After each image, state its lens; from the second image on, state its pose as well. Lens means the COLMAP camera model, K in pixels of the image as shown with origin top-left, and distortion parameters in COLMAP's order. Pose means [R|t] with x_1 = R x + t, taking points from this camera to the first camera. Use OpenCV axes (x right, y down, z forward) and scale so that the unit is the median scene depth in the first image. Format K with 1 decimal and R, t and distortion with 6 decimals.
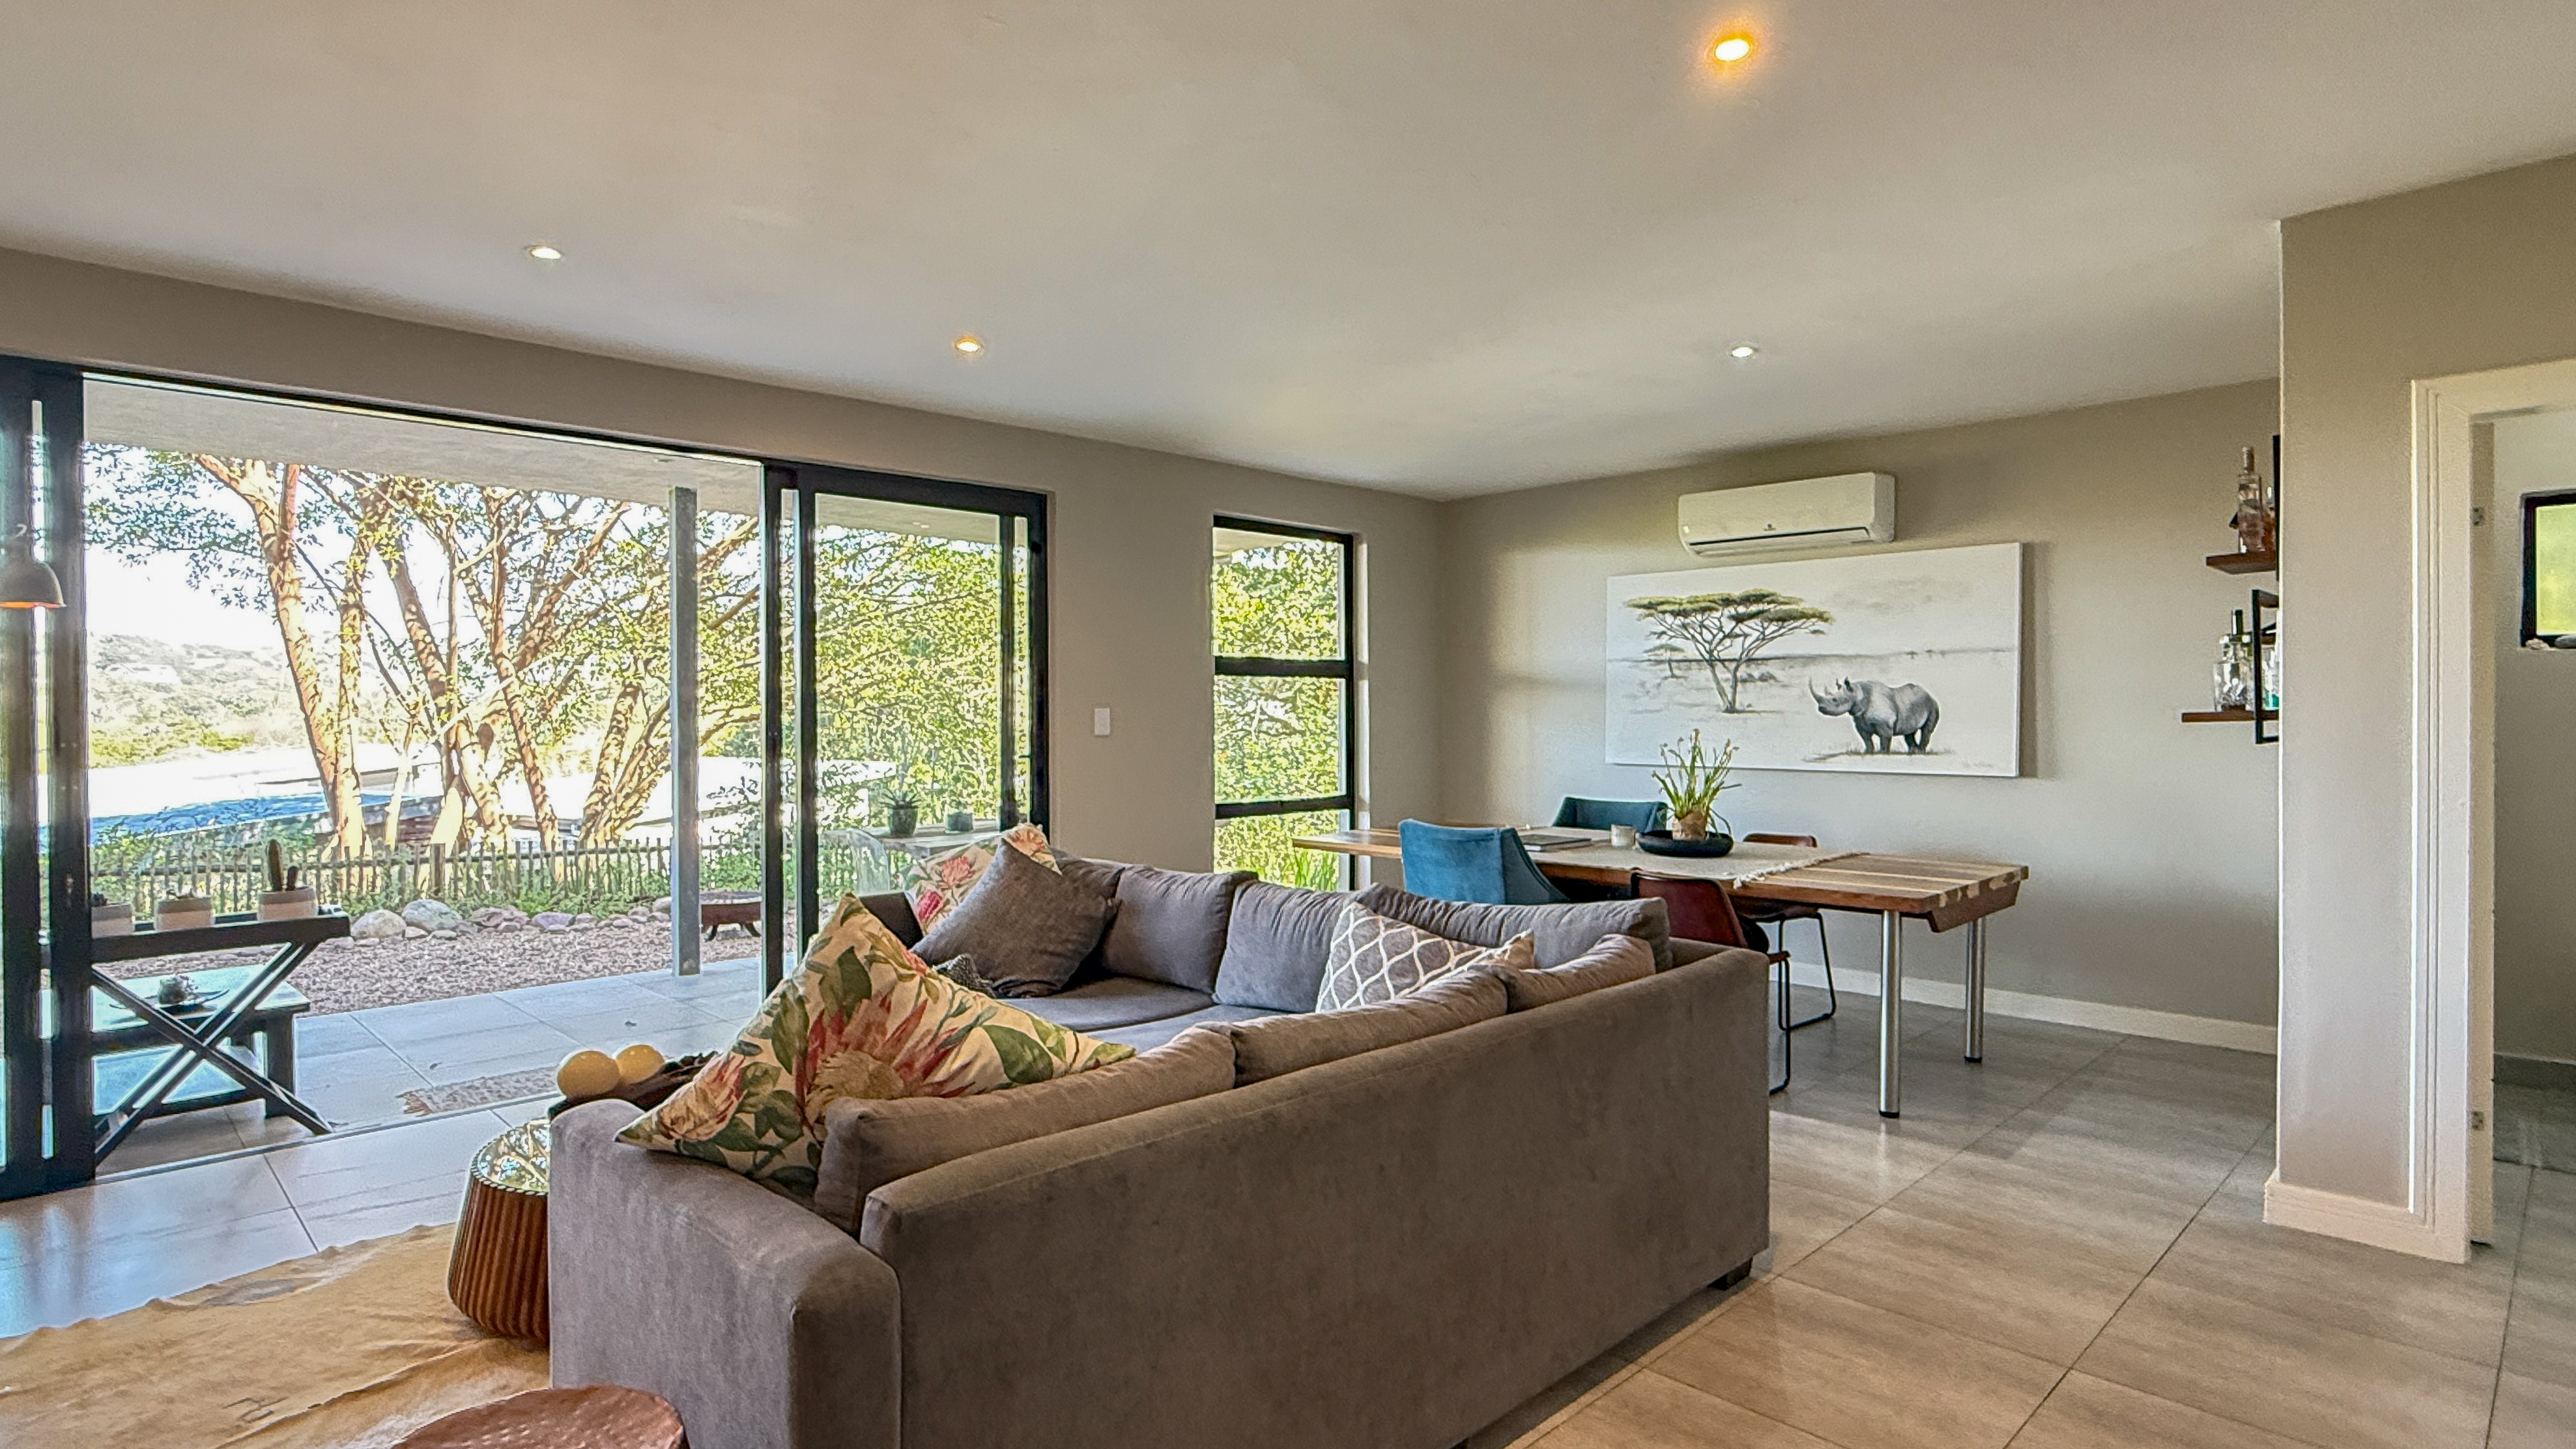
lens RADIAL K [[1303.1, 0, 1282.5], [0, 1303.1, 720.3], [0, 0, 1]] dist [-0.000656, -0.000172]
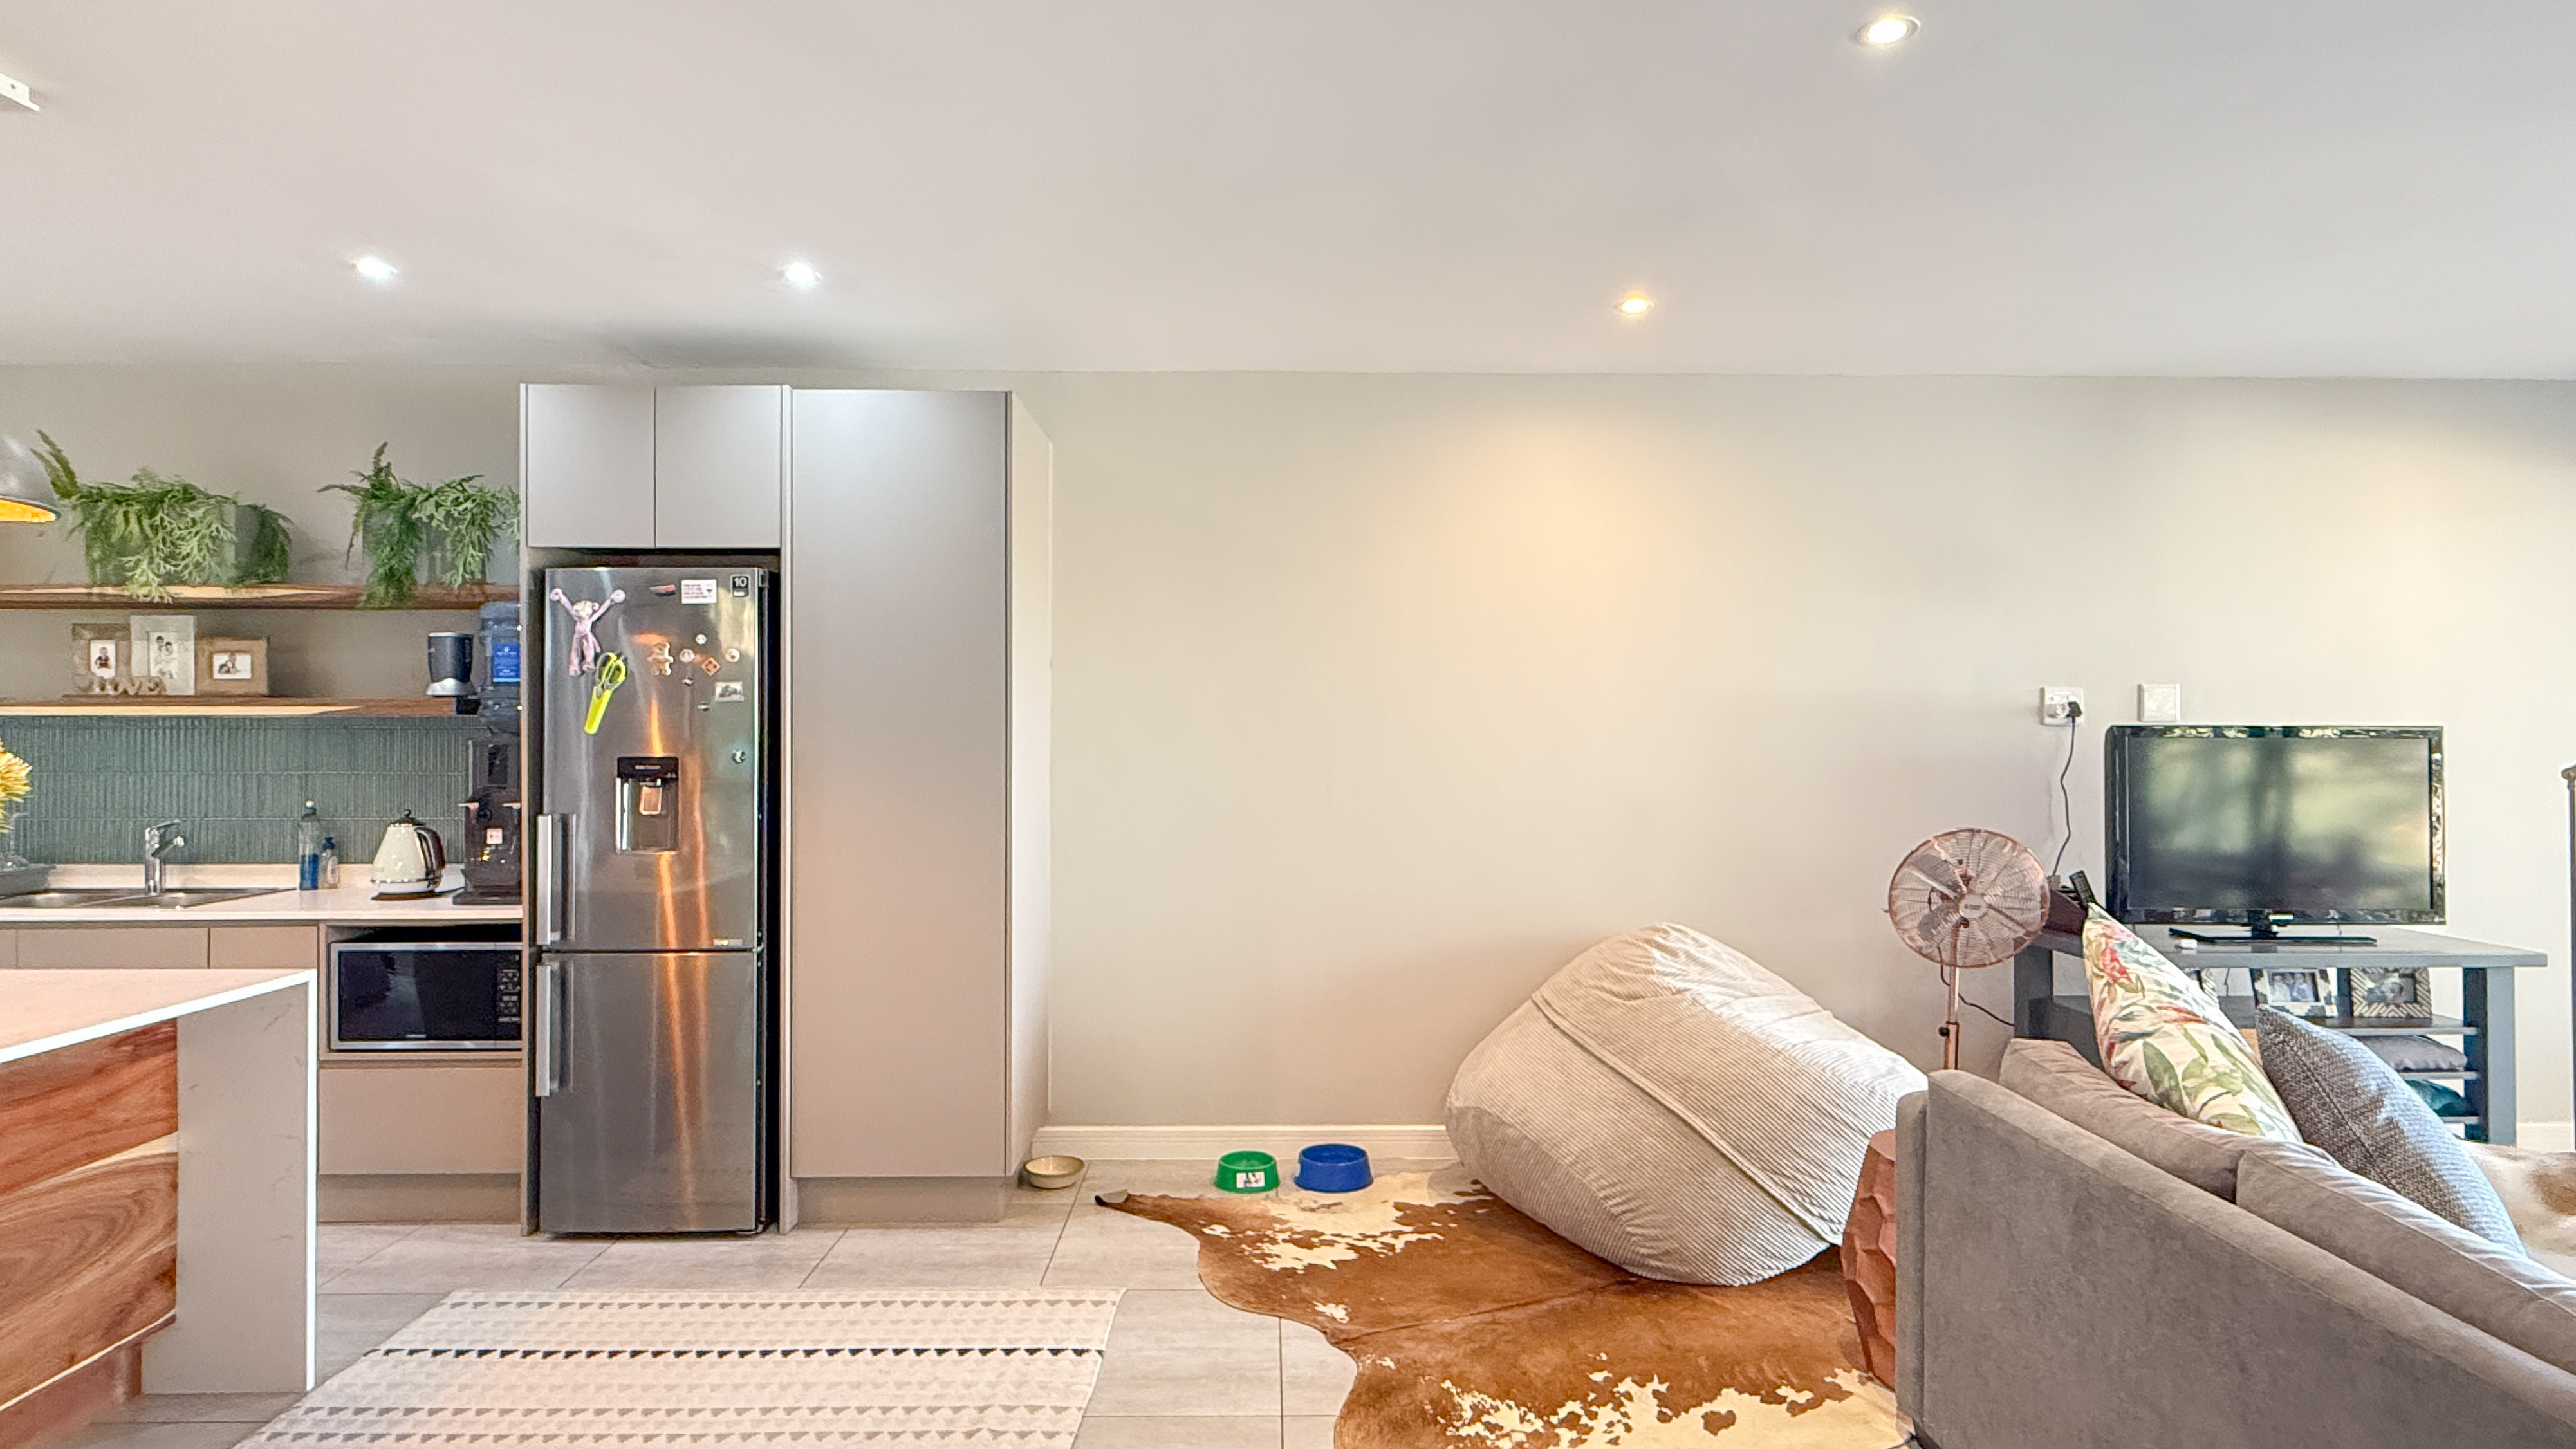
lens RADIAL K [[1313.9, 0, 1292.3], [0, 1313.9, 724.3], [0, 0, 1]] dist [0.001329, -0.000362]
pose [[-0.687198, 0.000246, -0.726471, 0.351438], [-0.001925, 0.999996, 0.002160, -0.016958], [0.726468, 0.002883, -0.687194, 0.373009]]
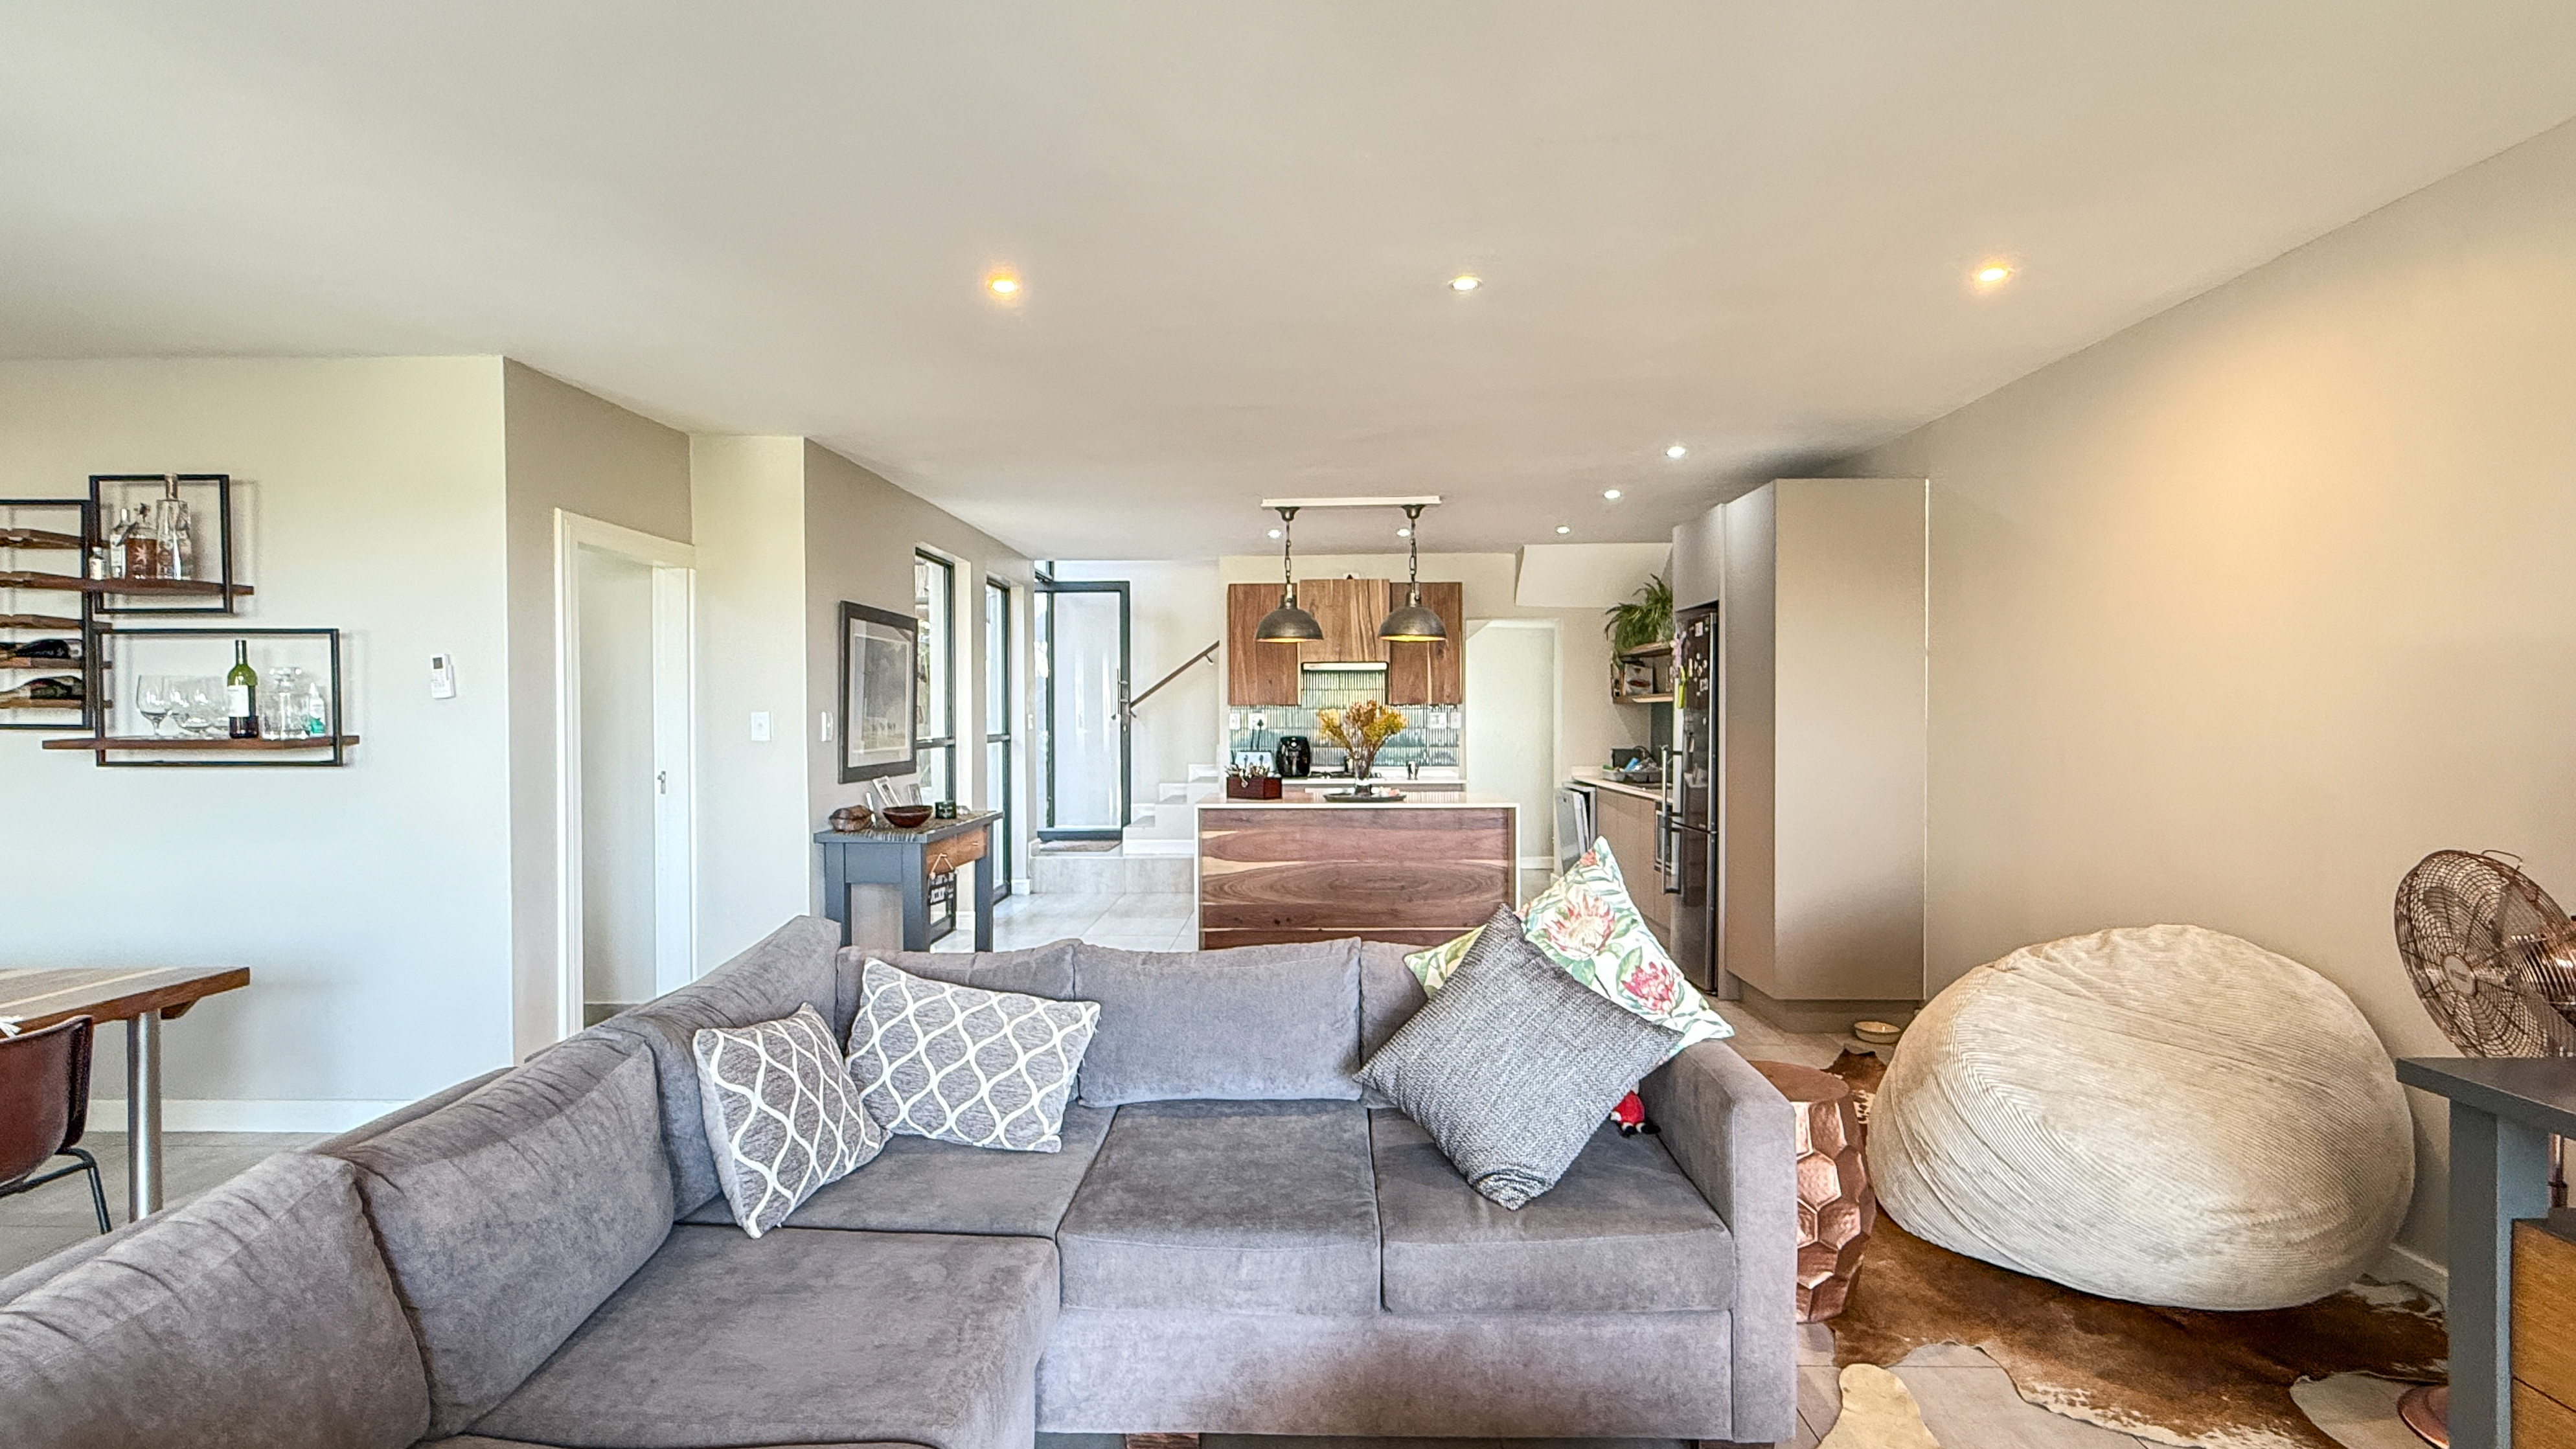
lens RADIAL K [[1189.8, 0, 1289.9], [0, 1189.8, 726.0], [0, 0, 1]] dist [0.000452, -0.000624]
pose [[-0.699172, -0.000664, 0.714953, -0.326516], [0.010743, 0.999877, 0.011435, -0.011584], [-0.714873, 0.015676, -0.699079, 0.670563]]
